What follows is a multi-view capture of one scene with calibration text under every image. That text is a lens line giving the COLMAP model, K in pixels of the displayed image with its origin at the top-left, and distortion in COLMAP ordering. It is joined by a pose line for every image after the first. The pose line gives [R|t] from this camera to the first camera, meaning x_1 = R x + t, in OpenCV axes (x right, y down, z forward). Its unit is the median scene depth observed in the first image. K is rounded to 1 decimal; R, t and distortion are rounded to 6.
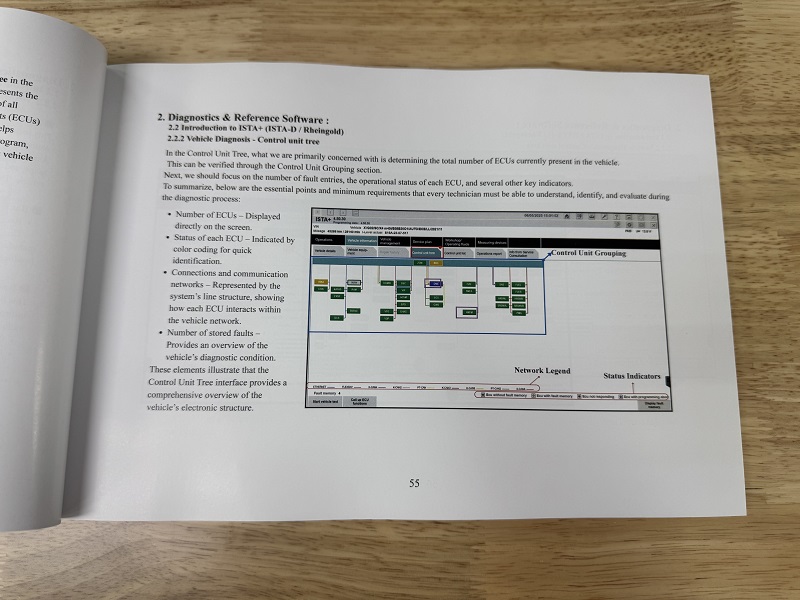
lens RADIAL K [[518.5, 0, 395.7], [0, 518.5, 311.6], [0, 0, 1]] dist [-0.044172, 0.012010]
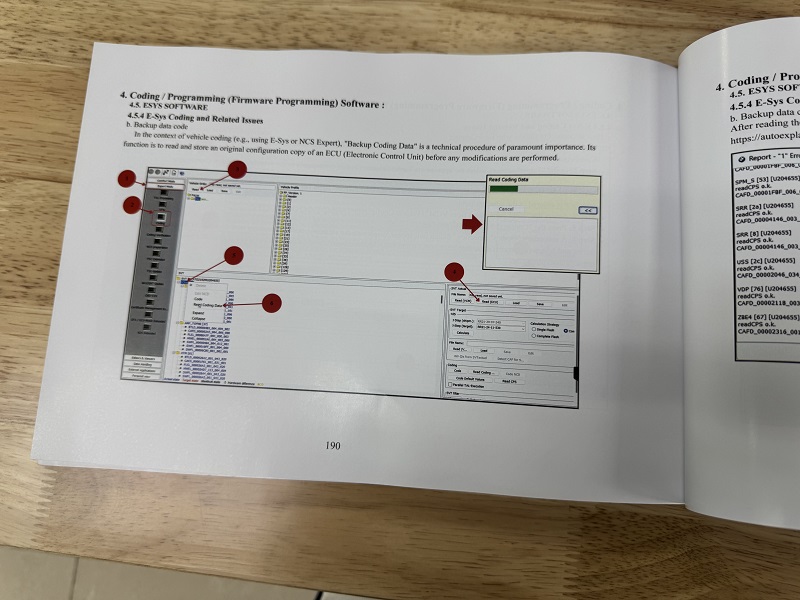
lens RADIAL K [[518.5, 0, 373.1], [0, 518.5, 299.7], [0, 0, 1]] dist [-0.044172, 0.012010]
pose [[0.990260, 0.114689, -0.078947, -1.163214], [-0.114530, 0.993398, 0.006545, 0.018292], [0.079176, 0.002561, 0.996857, -0.089159]]
